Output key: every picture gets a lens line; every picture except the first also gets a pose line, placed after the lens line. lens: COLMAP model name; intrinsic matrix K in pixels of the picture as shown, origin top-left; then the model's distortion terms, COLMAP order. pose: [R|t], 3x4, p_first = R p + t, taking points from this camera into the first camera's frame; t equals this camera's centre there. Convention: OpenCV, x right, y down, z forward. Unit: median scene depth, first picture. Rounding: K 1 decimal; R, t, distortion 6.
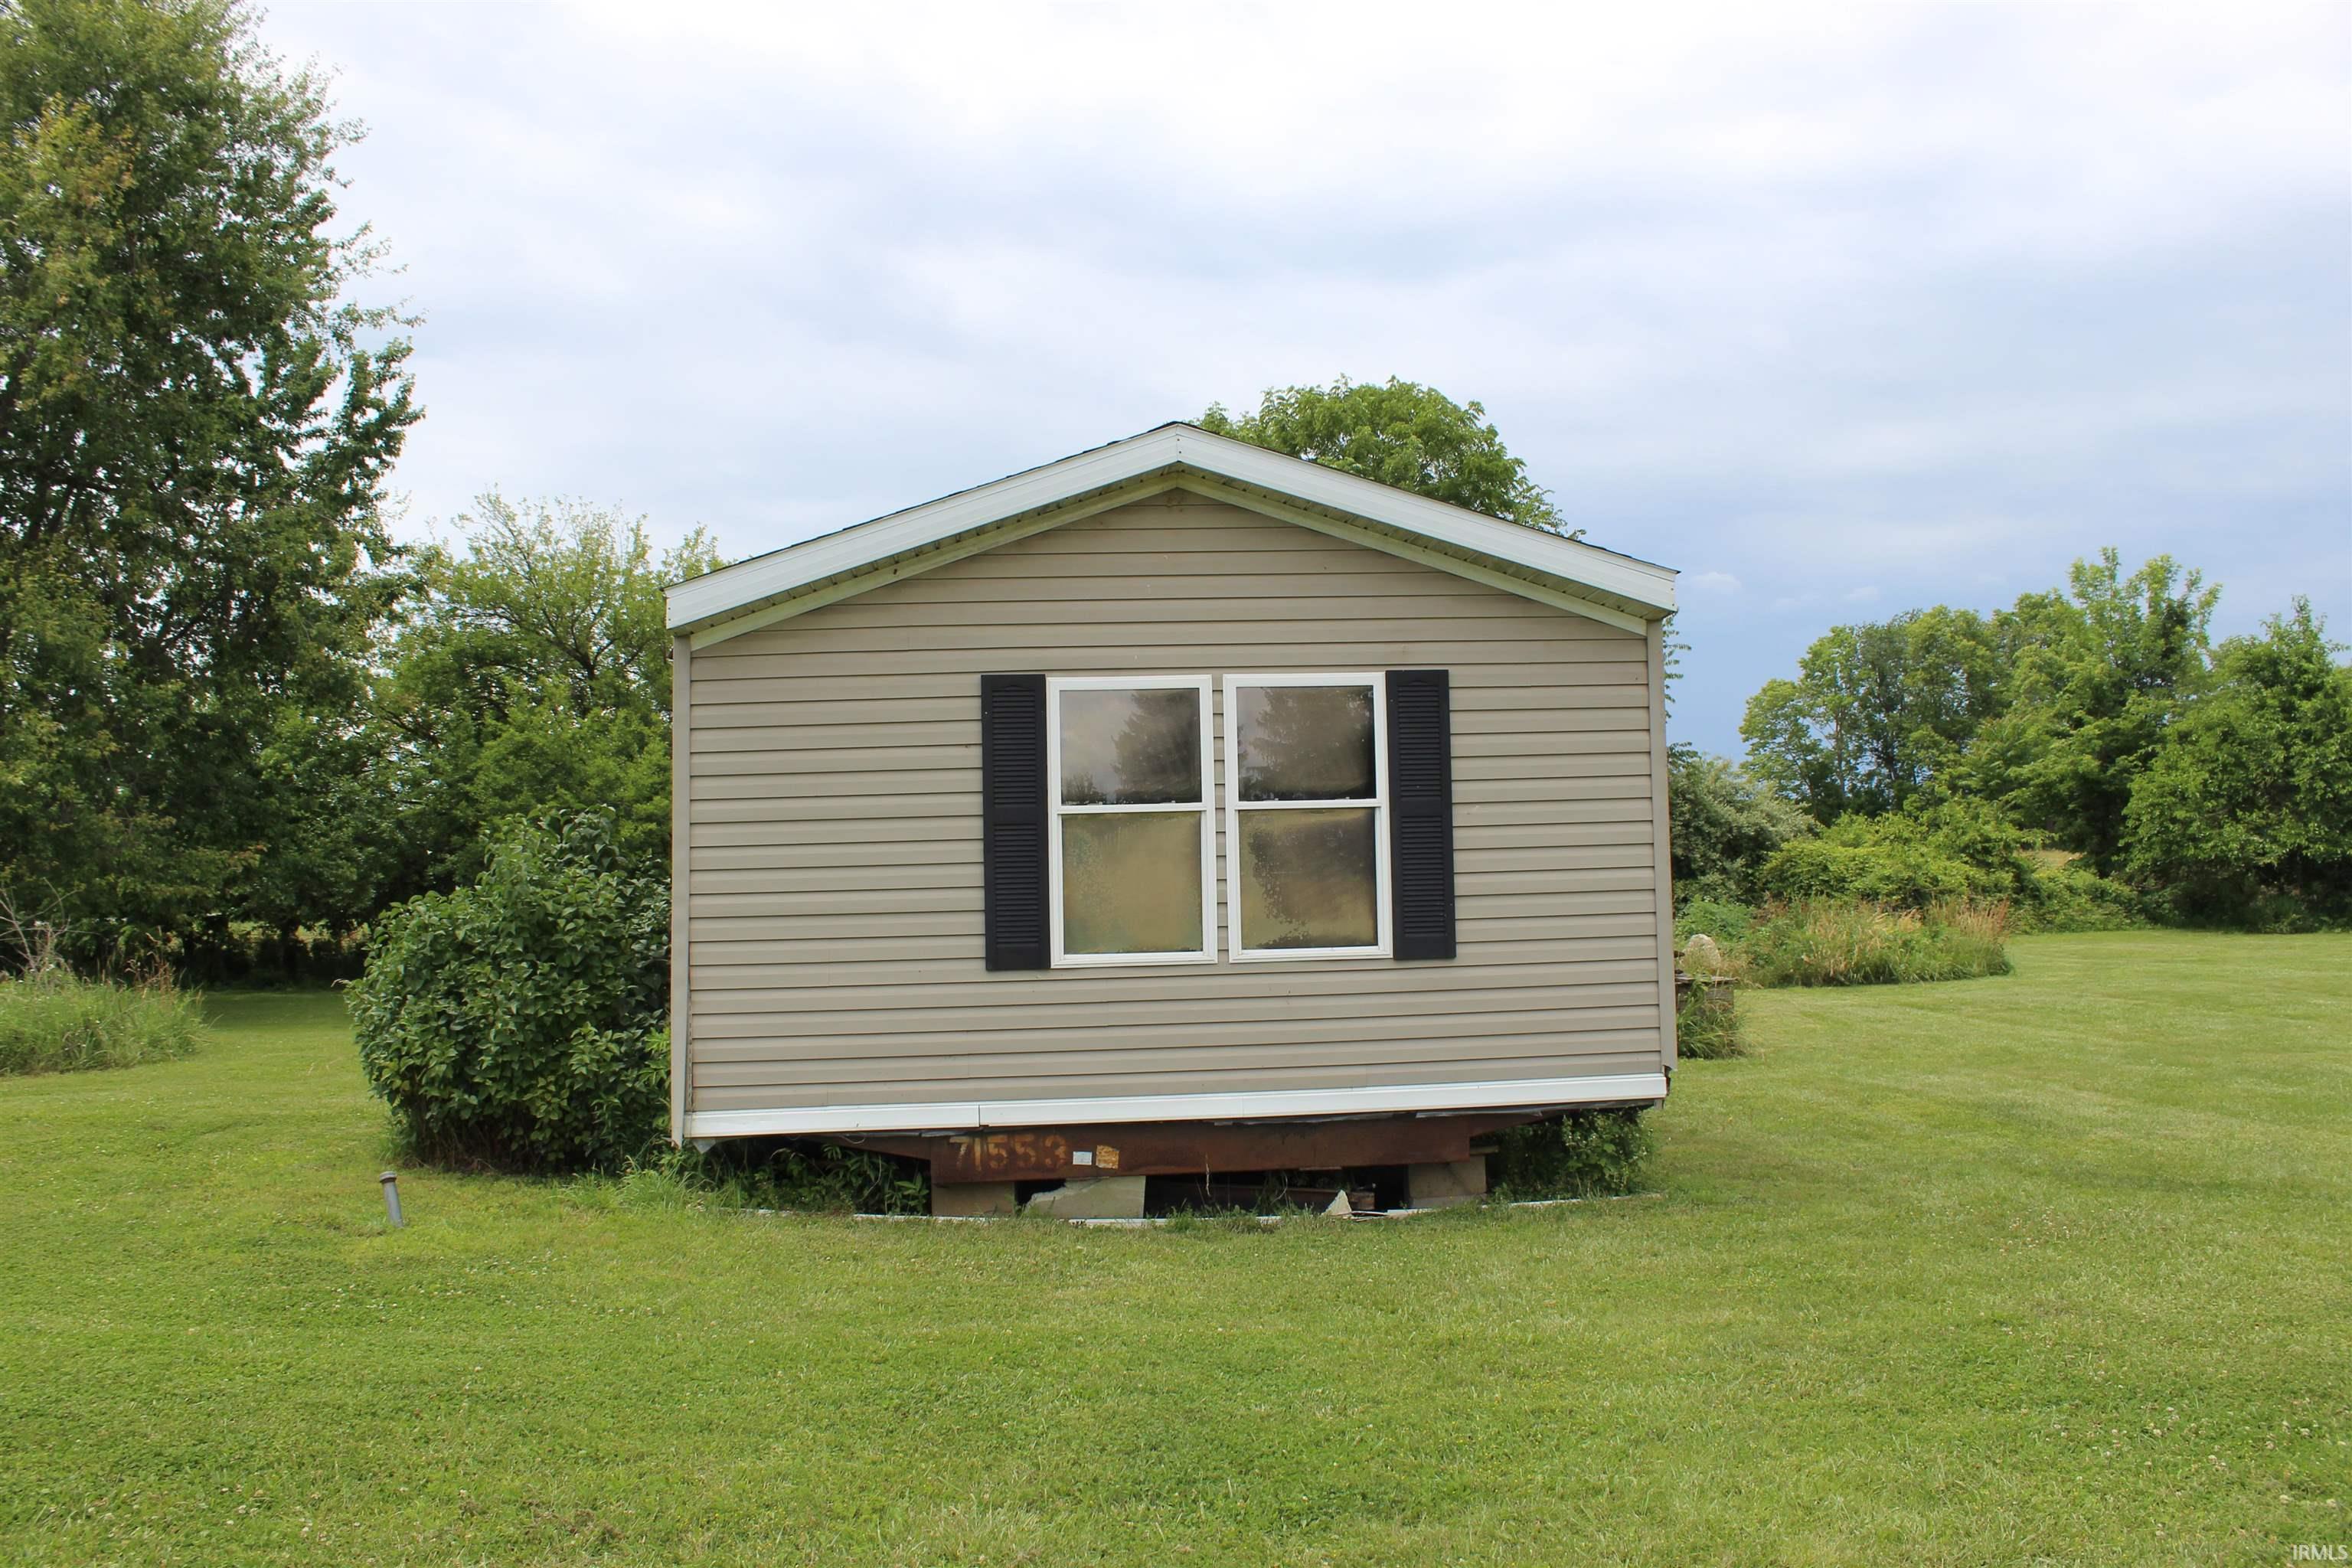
lens RADIAL K [[1969.7, 0, 1176.0], [0, 1969.7, 784.0], [0, 0, 1]] dist [-0.170407, 0.146457]
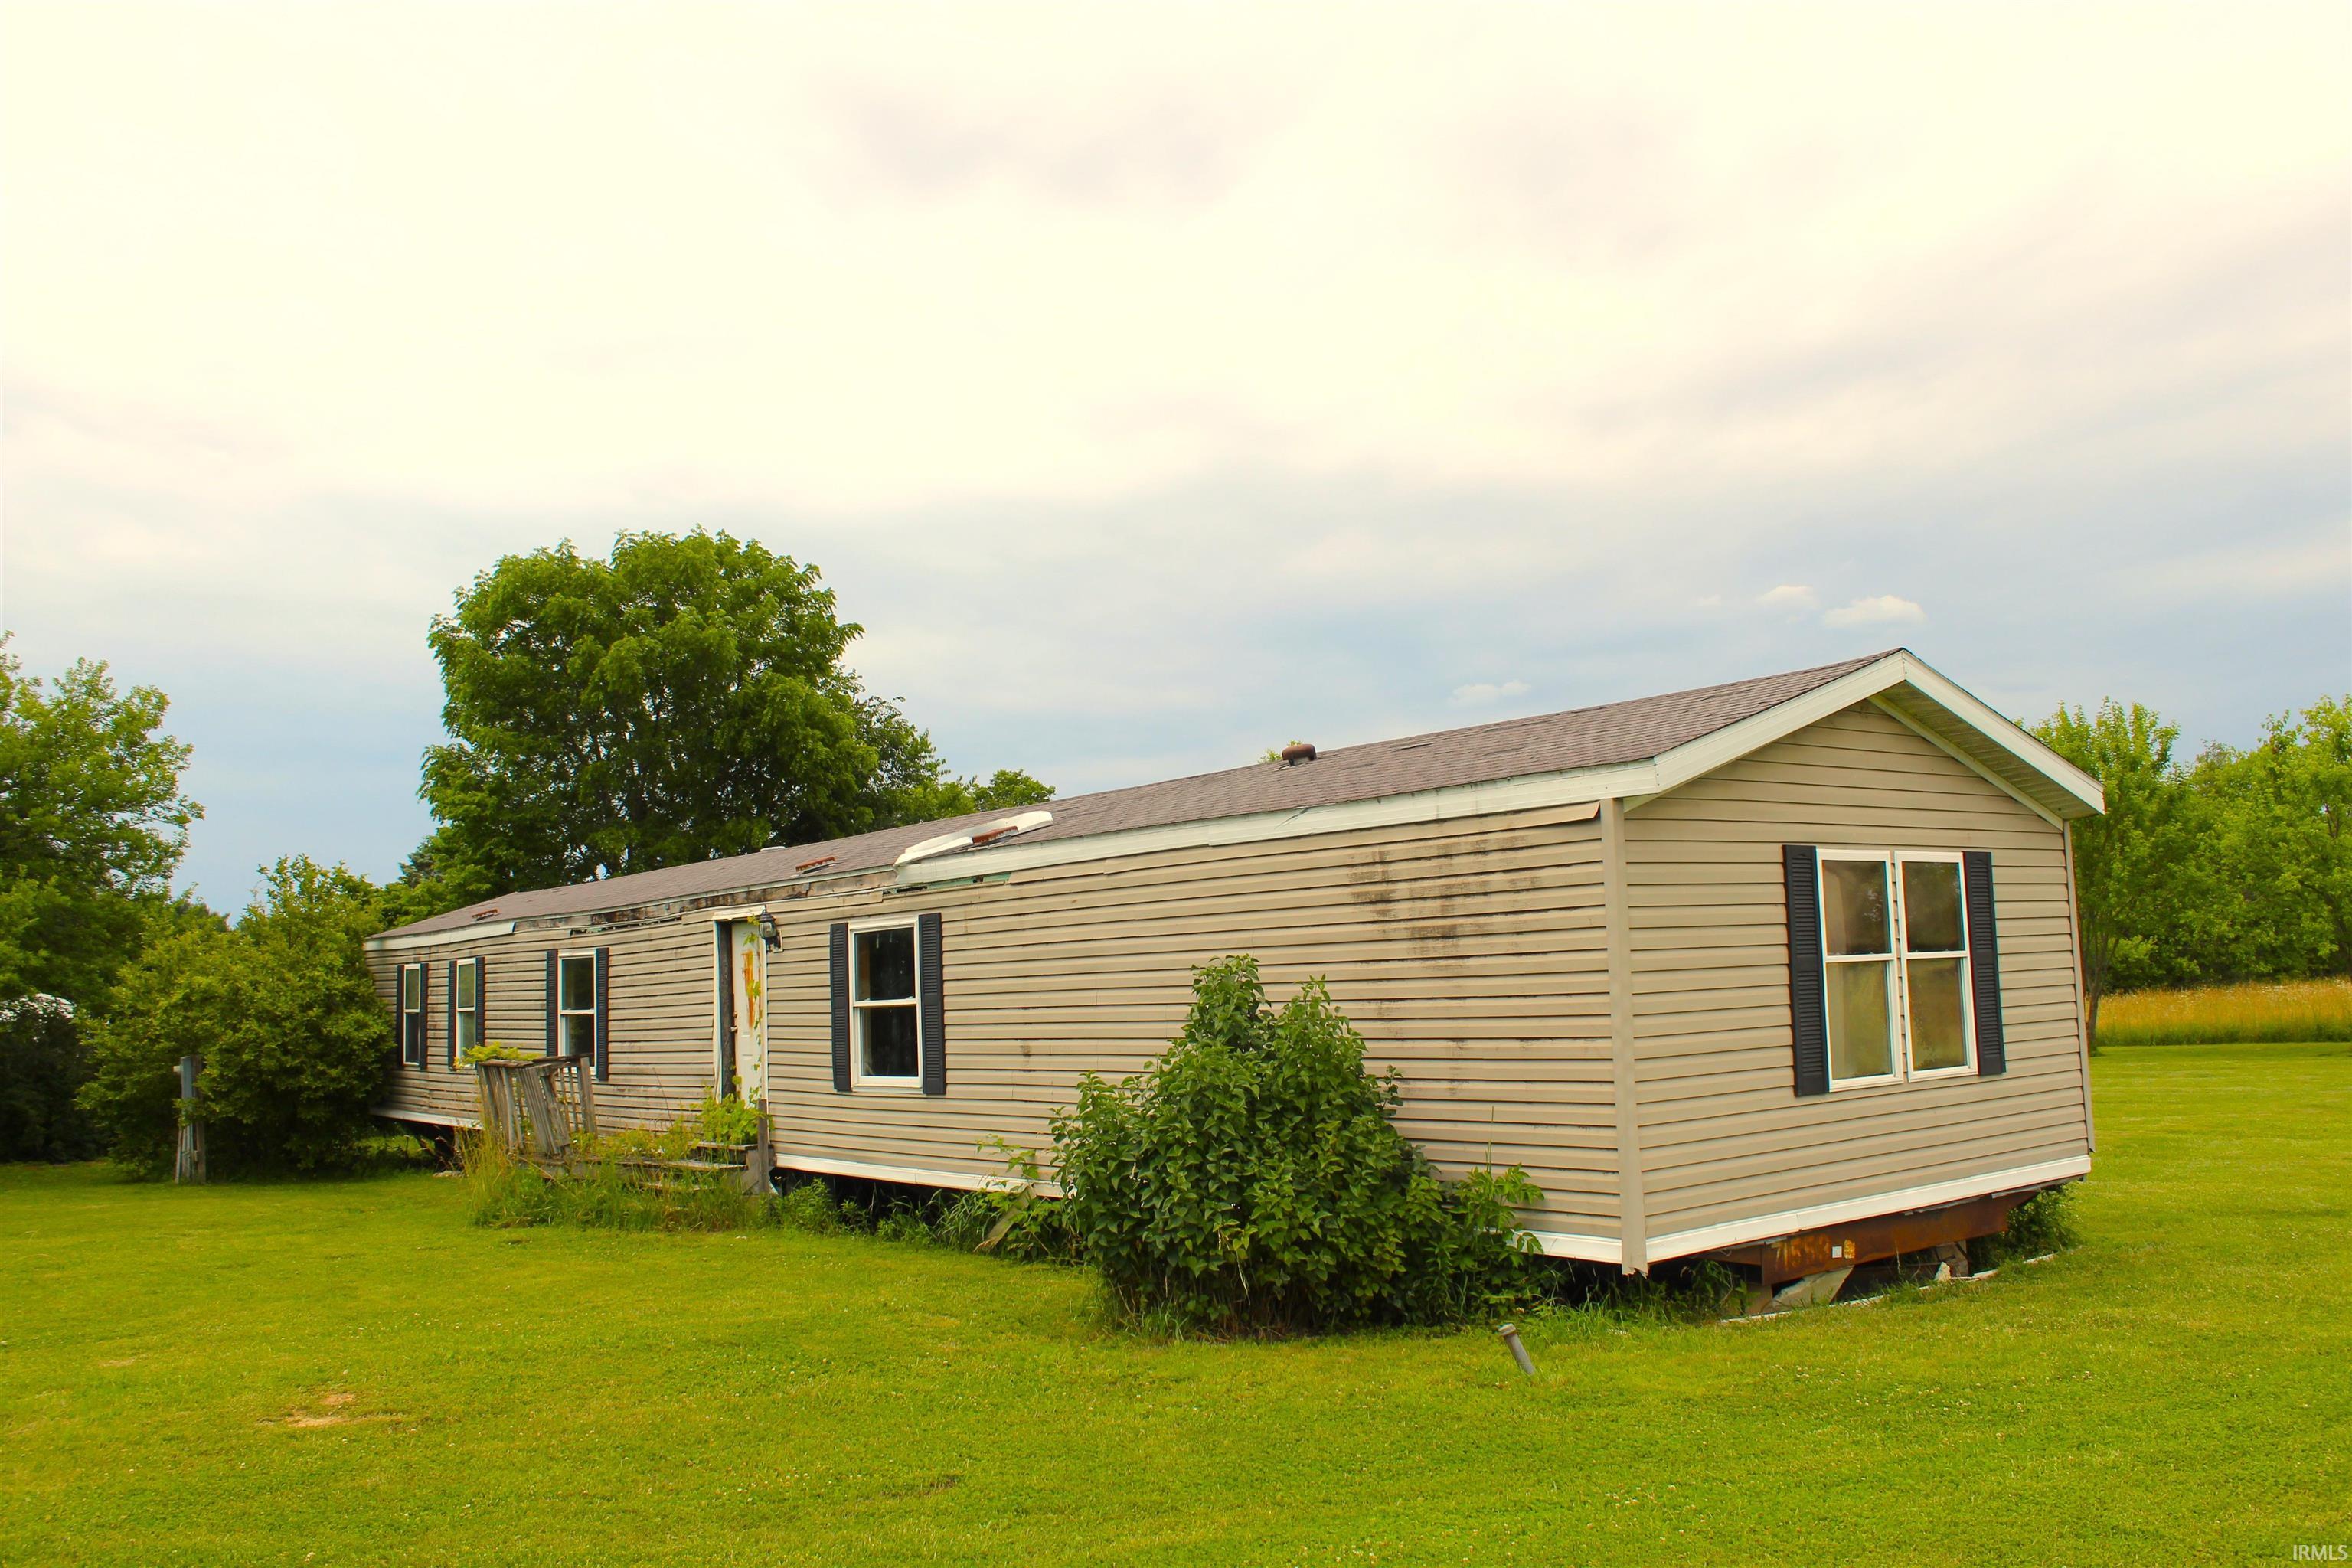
lens RADIAL K [[1969.7, 0, 1176.0], [0, 1969.7, 784.0], [0, 0, 1]] dist [-0.170407, 0.146457]
pose [[0.841127, 0.053049, 0.538230, -1.018319], [-0.009120, 0.996428, -0.083957, 0.009100], [-0.540761, 0.065710, 0.838606, 0.217822]]
